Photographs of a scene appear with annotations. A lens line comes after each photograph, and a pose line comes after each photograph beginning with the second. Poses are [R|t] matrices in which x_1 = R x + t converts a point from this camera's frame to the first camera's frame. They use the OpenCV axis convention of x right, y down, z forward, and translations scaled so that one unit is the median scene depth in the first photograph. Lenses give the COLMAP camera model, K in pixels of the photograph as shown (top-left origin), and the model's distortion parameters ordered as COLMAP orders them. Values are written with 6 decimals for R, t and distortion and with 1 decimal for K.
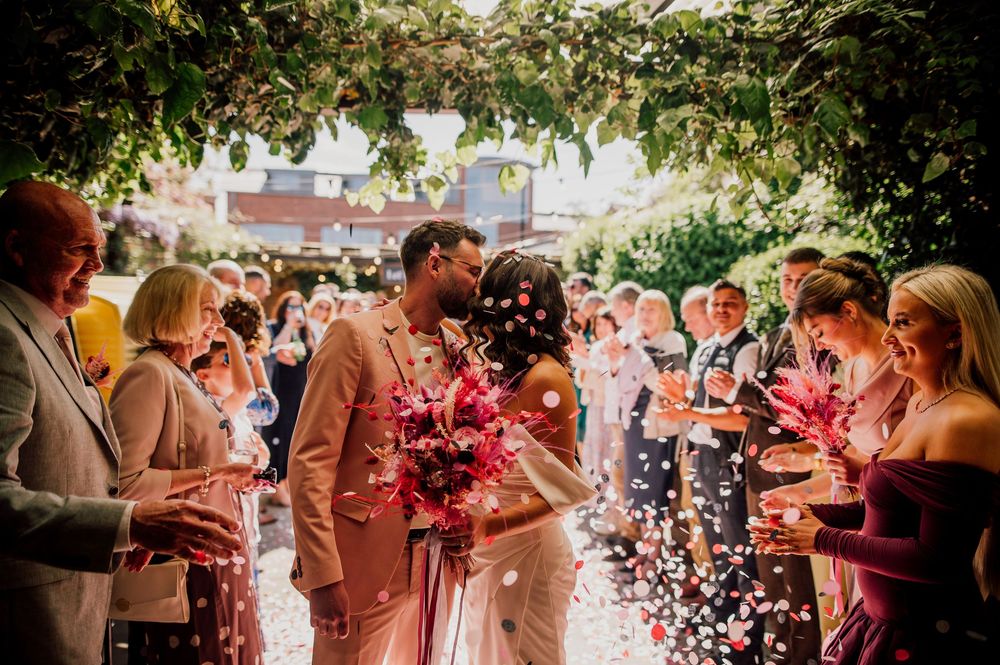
lens RADIAL K [[658.4, 0, 500.0], [0, 658.4, 332.5], [0, 0, 1]] dist [-0.003945, -0.001407]
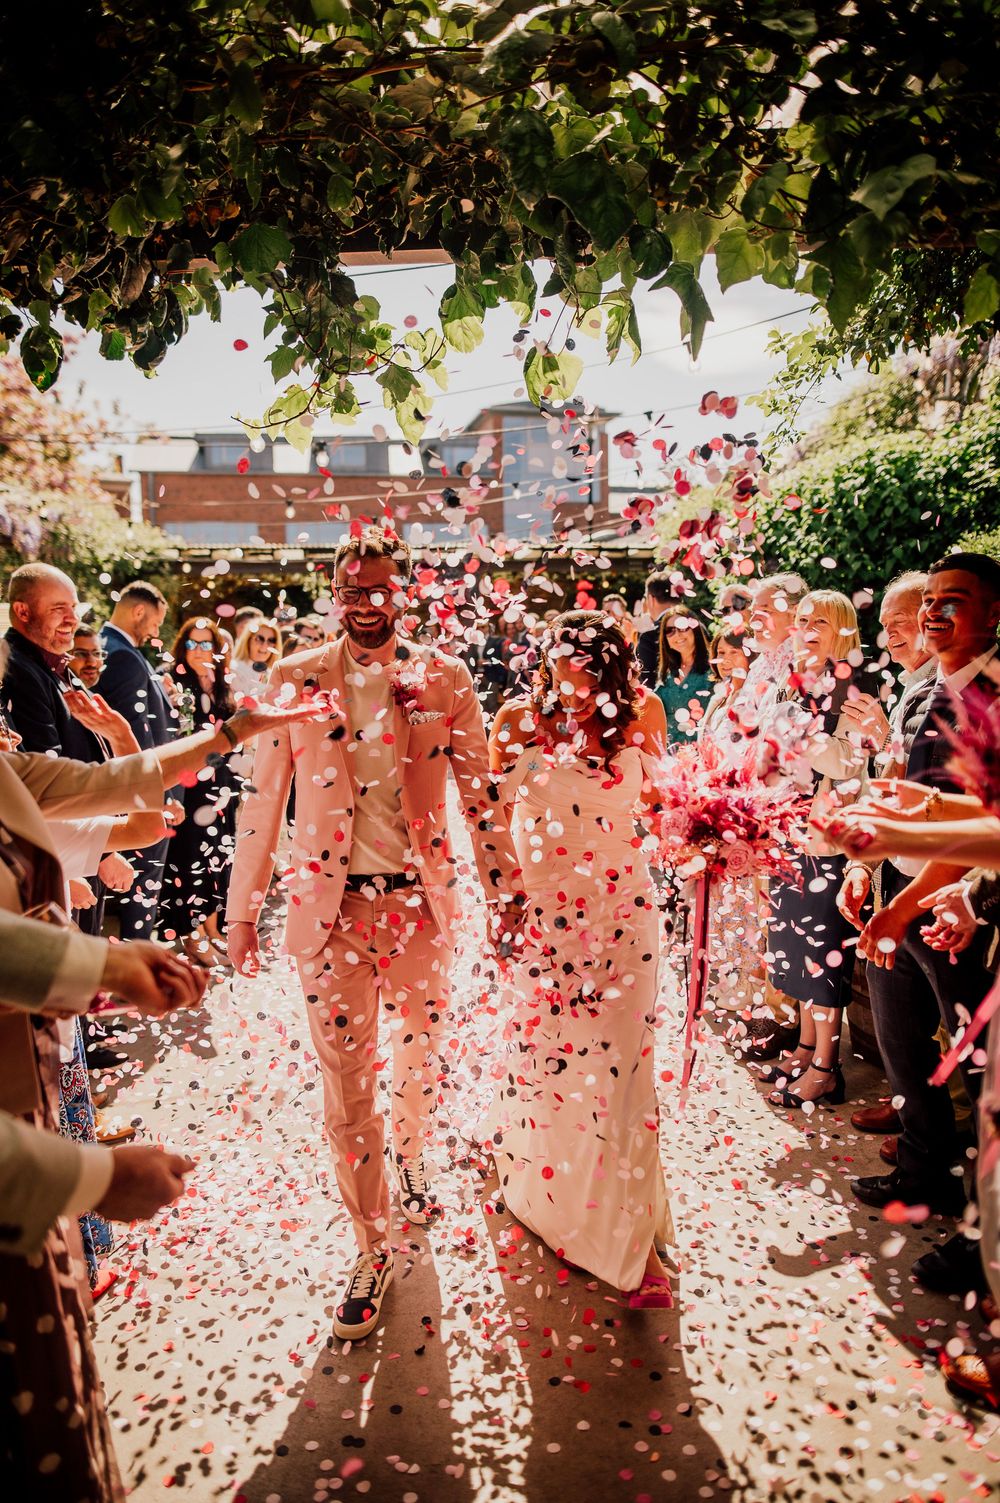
lens RADIAL K [[989.6, 0, 500.0], [0, 989.6, 751.5], [0, 0, 1]] dist [-0.003945, -0.001407]
pose [[0.997720, -0.023084, -0.063425, 0.020681], [0.027879, 0.996735, 0.075782, 0.001459], [0.061468, -0.077378, 0.995105, 0.199223]]
